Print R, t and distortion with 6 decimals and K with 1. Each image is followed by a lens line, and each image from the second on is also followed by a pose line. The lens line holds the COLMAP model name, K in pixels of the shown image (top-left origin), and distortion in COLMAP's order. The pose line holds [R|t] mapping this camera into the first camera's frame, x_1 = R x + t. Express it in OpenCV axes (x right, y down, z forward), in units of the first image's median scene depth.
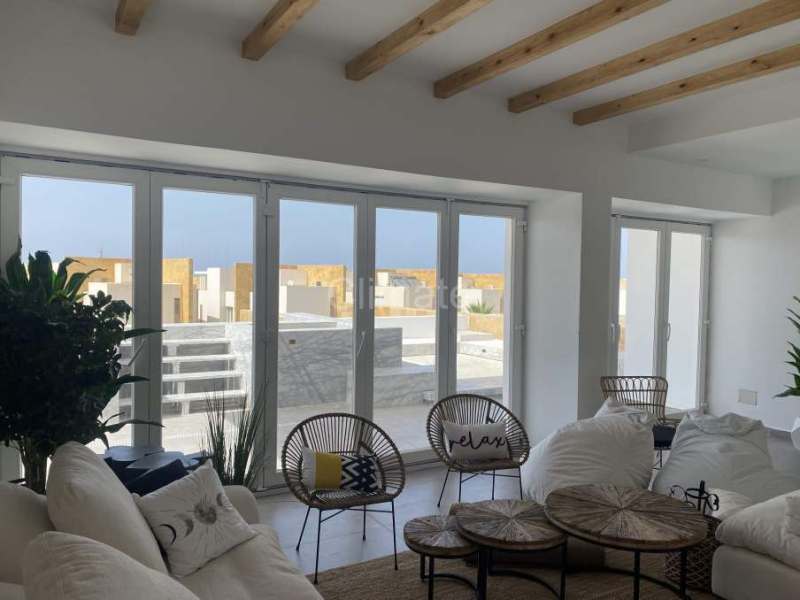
lens RADIAL K [[609.5, 0, 394.9], [0, 609.5, 299.1], [0, 0, 1]] dist [0.045904, -0.049213]
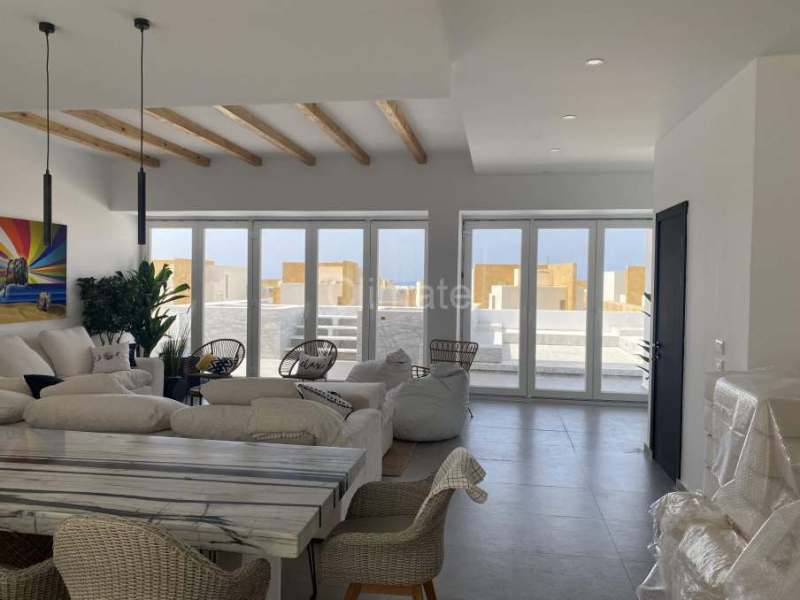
lens RADIAL K [[609.5, 0, 395.7], [0, 609.5, 296.1], [0, 0, 1]] dist [0.045904, -0.049213]
pose [[0.762173, 0.011331, -0.647274, 1.269479], [-0.019321, 0.999800, -0.005248, 0.038445], [0.647085, 0.016506, 0.762239, -0.131408]]
